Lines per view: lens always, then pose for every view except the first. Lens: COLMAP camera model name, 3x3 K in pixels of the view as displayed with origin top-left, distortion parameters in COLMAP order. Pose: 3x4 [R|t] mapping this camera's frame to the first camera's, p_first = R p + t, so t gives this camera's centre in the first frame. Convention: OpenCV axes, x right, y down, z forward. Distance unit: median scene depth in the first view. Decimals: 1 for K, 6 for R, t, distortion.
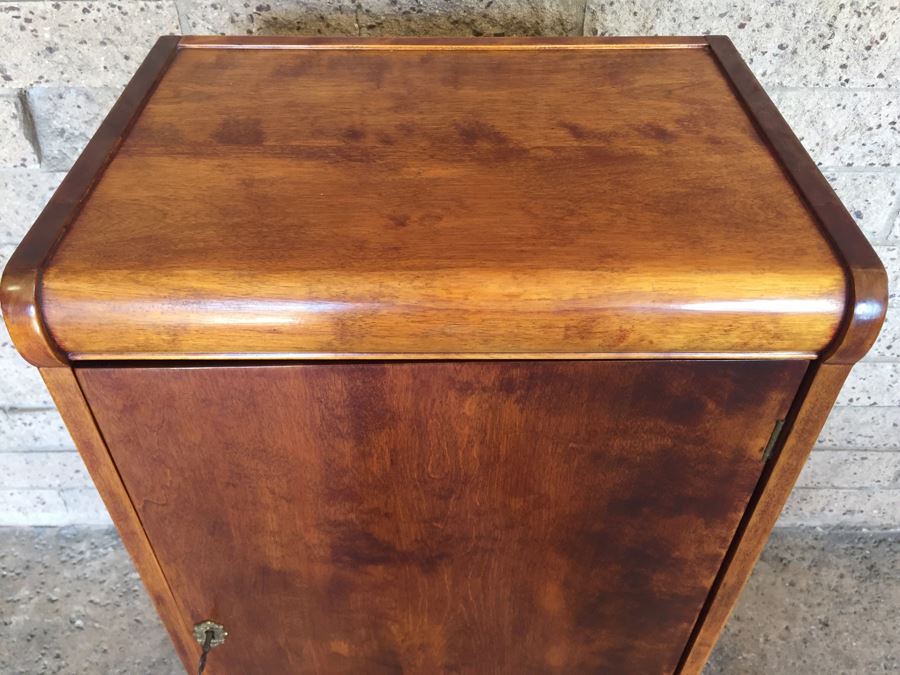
lens RADIAL K [[771.5, 0, 439.8], [0, 771.5, 333.8], [0, 0, 1]] dist [0.094156, -0.138669]
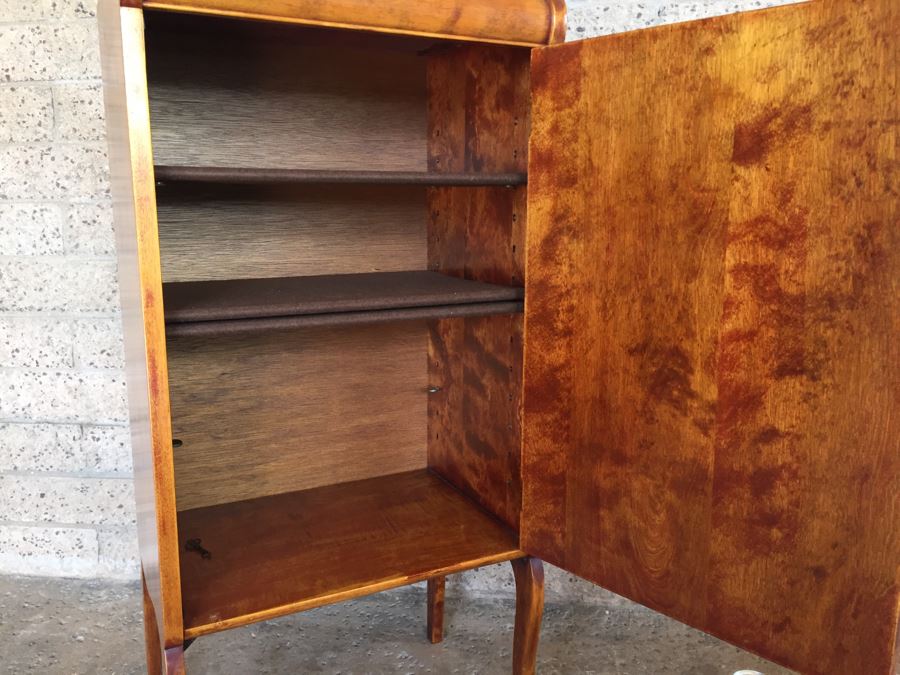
lens RADIAL K [[771.5, 0, 443.9], [0, 771.5, 337.7], [0, 0, 1]] dist [0.094156, -0.138669]
pose [[0.994009, 0.020476, -0.107367, 0.125521], [-0.073876, 0.849818, -0.521873, 0.559603], [0.080557, 0.526678, 0.846239, -0.049297]]
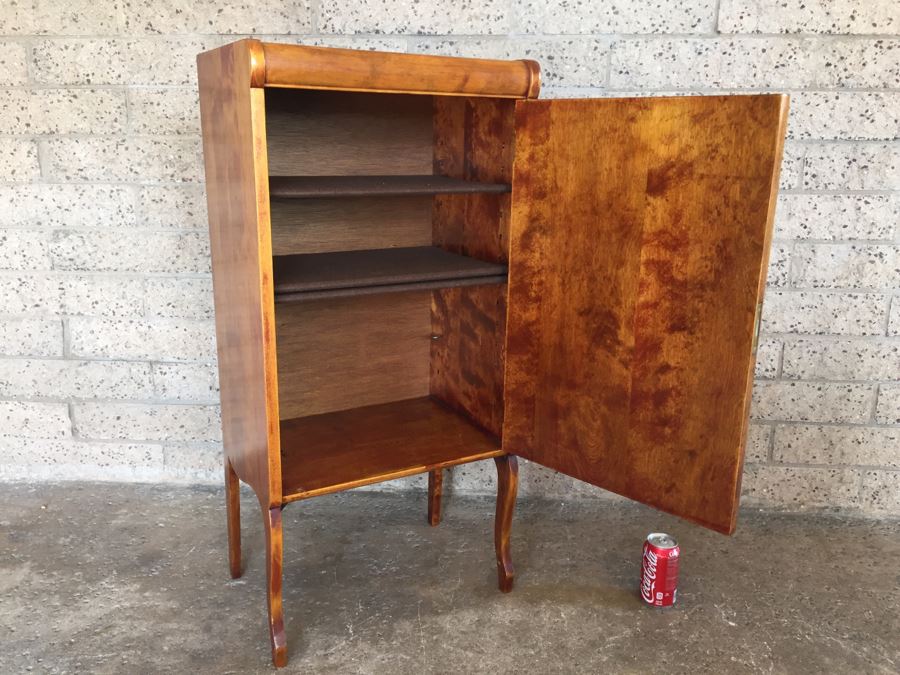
lens RADIAL K [[771.5, 0, 444.0], [0, 771.5, 337.8], [0, 0, 1]] dist [0.094156, -0.138669]
pose [[0.997575, 0.031746, -0.061940, 0.102478], [-0.056648, 0.887389, -0.457528, 0.699434], [0.040440, 0.459927, 0.887035, -0.334948]]
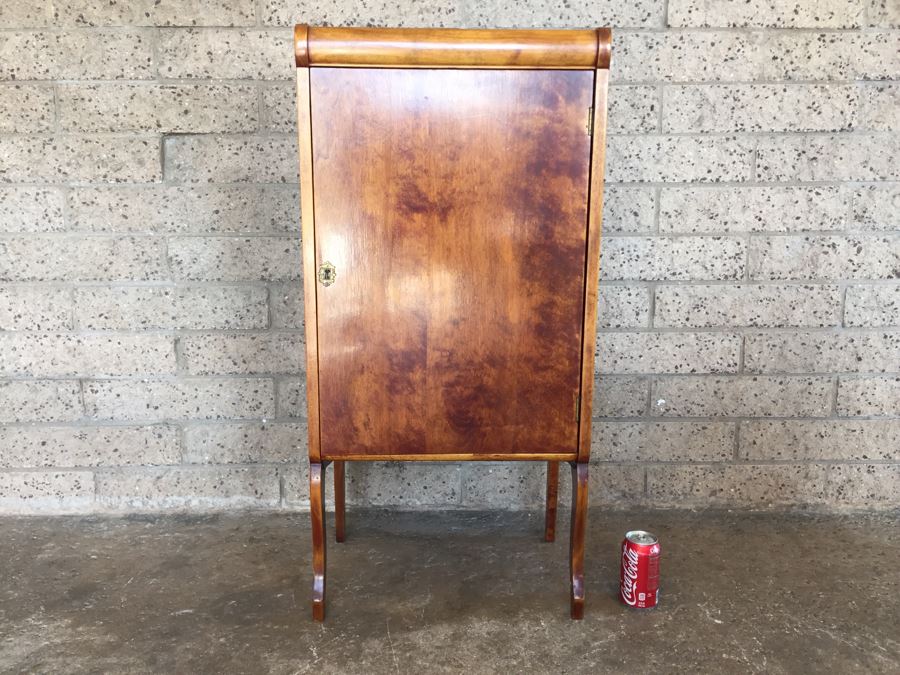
lens RADIAL K [[771.5, 0, 444.5], [0, 771.5, 336.9], [0, 0, 1]] dist [0.094156, -0.138669]
pose [[0.999689, 0.000959, 0.024913, 0.056268], [0.012081, 0.855463, -0.517722, 0.743513], [-0.021808, 0.517862, 0.855186, -0.240364]]
